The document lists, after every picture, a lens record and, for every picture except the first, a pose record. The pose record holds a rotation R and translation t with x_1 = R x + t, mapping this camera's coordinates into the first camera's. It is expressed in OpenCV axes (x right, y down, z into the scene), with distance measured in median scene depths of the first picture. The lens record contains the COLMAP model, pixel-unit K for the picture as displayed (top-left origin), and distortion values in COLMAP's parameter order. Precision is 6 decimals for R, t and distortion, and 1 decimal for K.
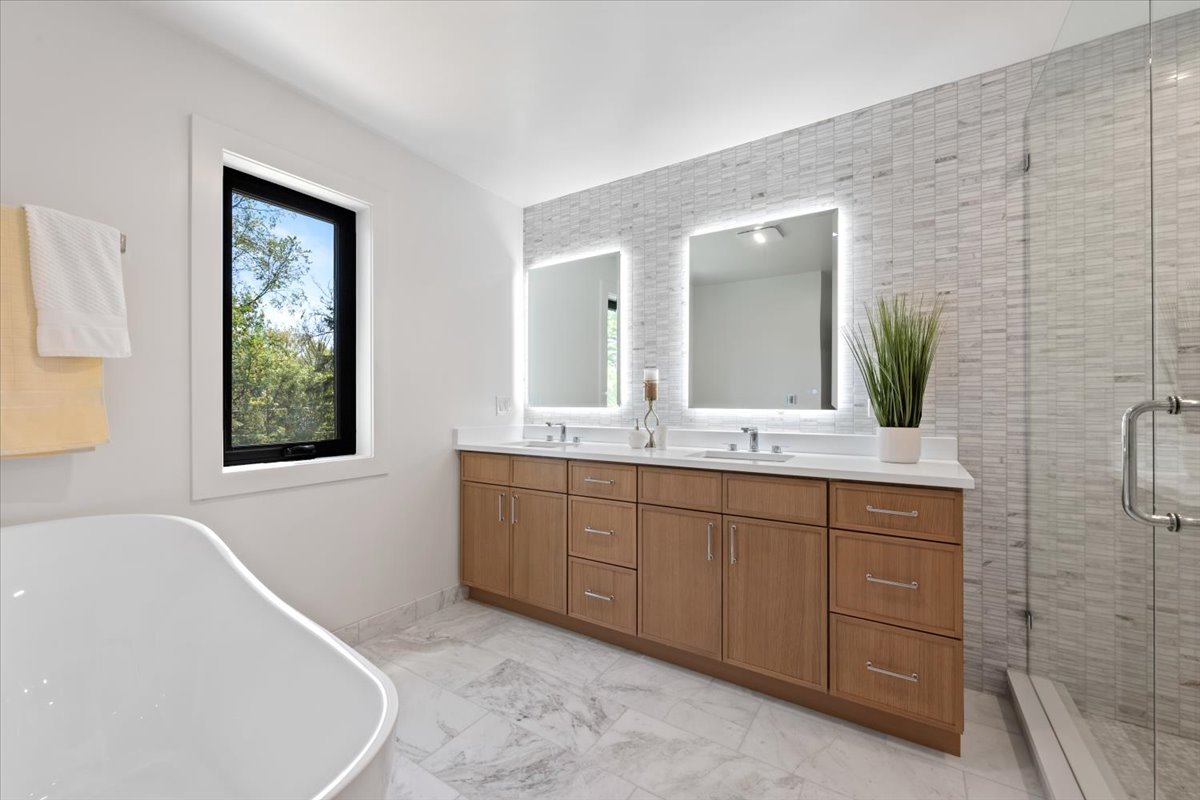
lens RADIAL K [[472.9, 0, 600.0], [0, 472.9, 400.0], [0, 0, 1]] dist [-0.000163, -0.000014]
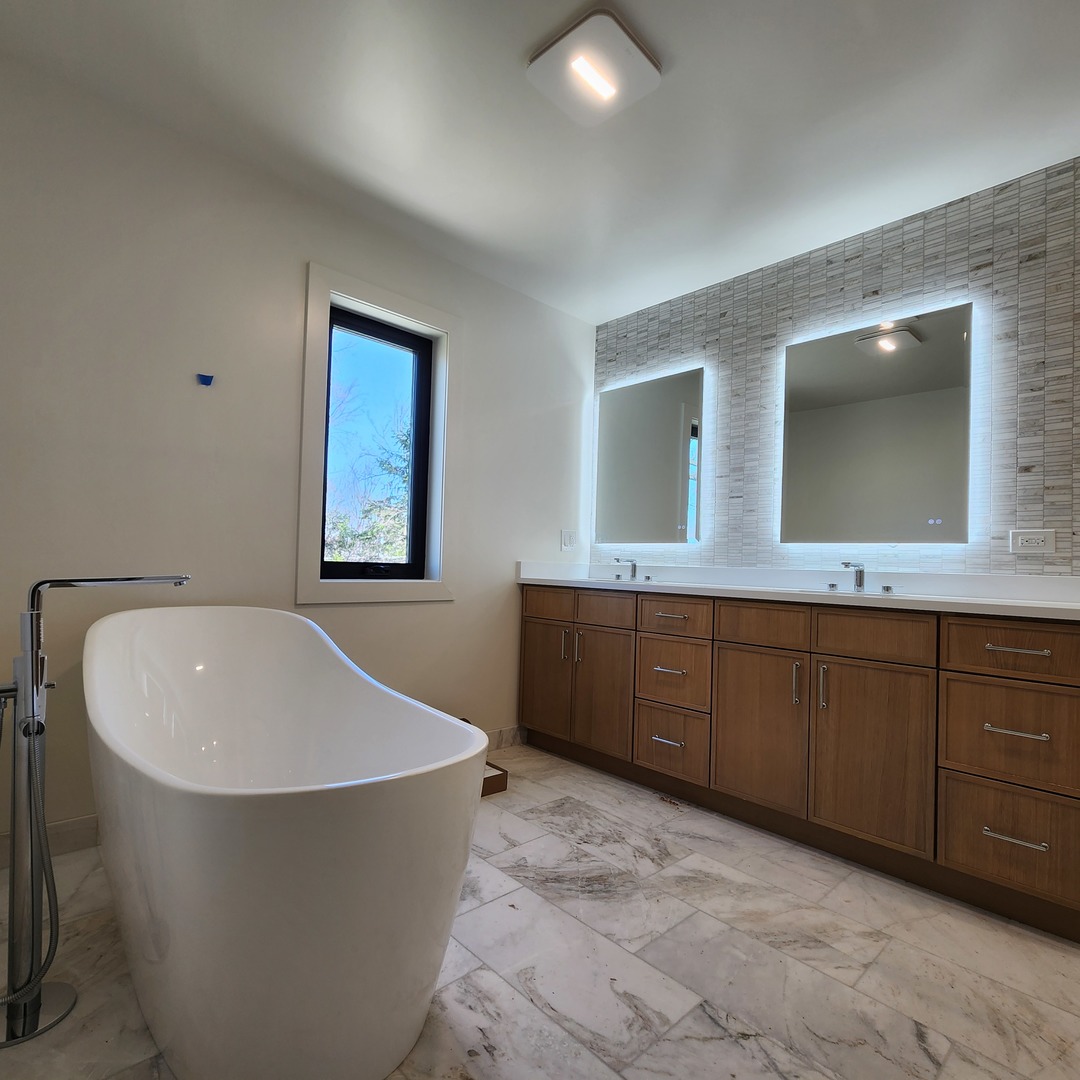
lens RADIAL K [[591.4, 0, 540.3], [0, 591.4, 547.3], [0, 0, 1]] dist [-0.000863, -0.000314]
pose [[0.971511, 0.025308, -0.235639, 0.018901], [-0.031285, 0.999276, -0.021661, 0.073711], [0.234921, 0.028416, 0.971599, -0.181902]]
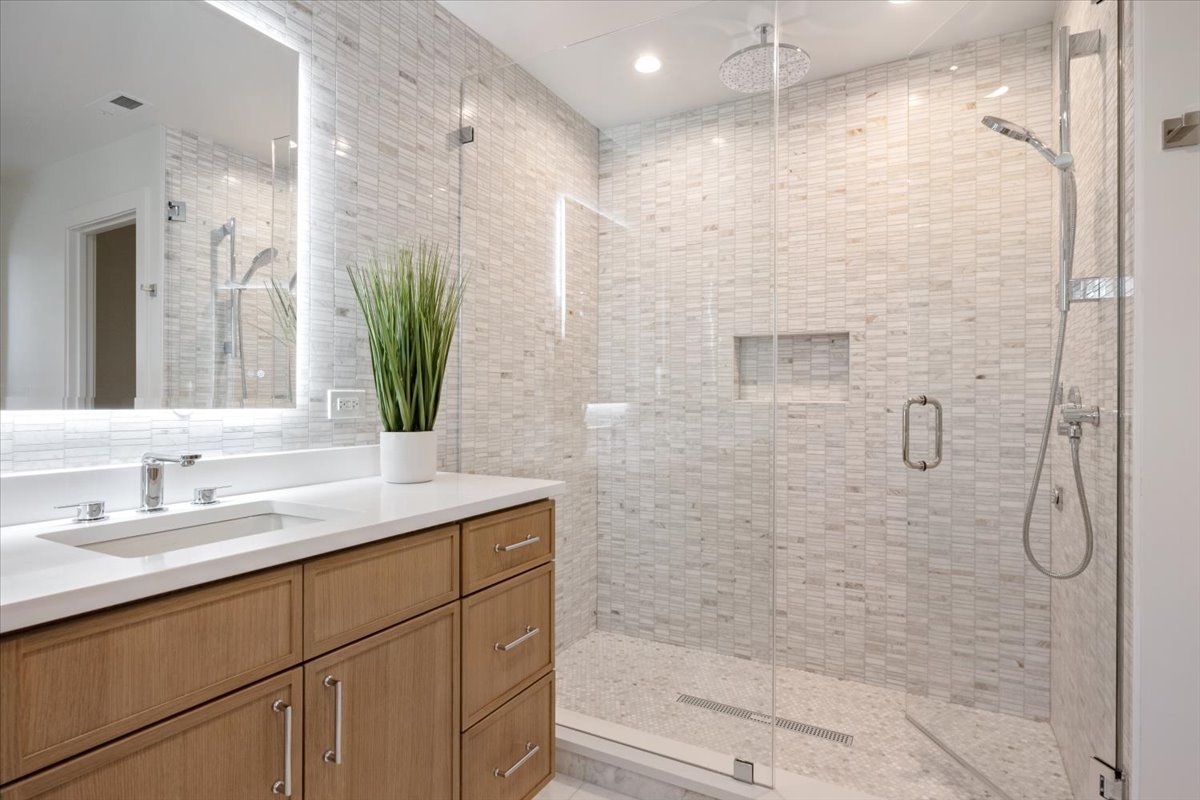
lens RADIAL K [[621.0, 0, 600.0], [0, 621.0, 400.0], [0, 0, 1]] dist [-0.004429, -0.000435]
pose [[-0.069721, -0.001550, 0.997565, -0.265782], [-0.008209, 0.999966, 0.000980, 0.007391], [-0.997533, -0.008121, -0.069731, 0.692143]]
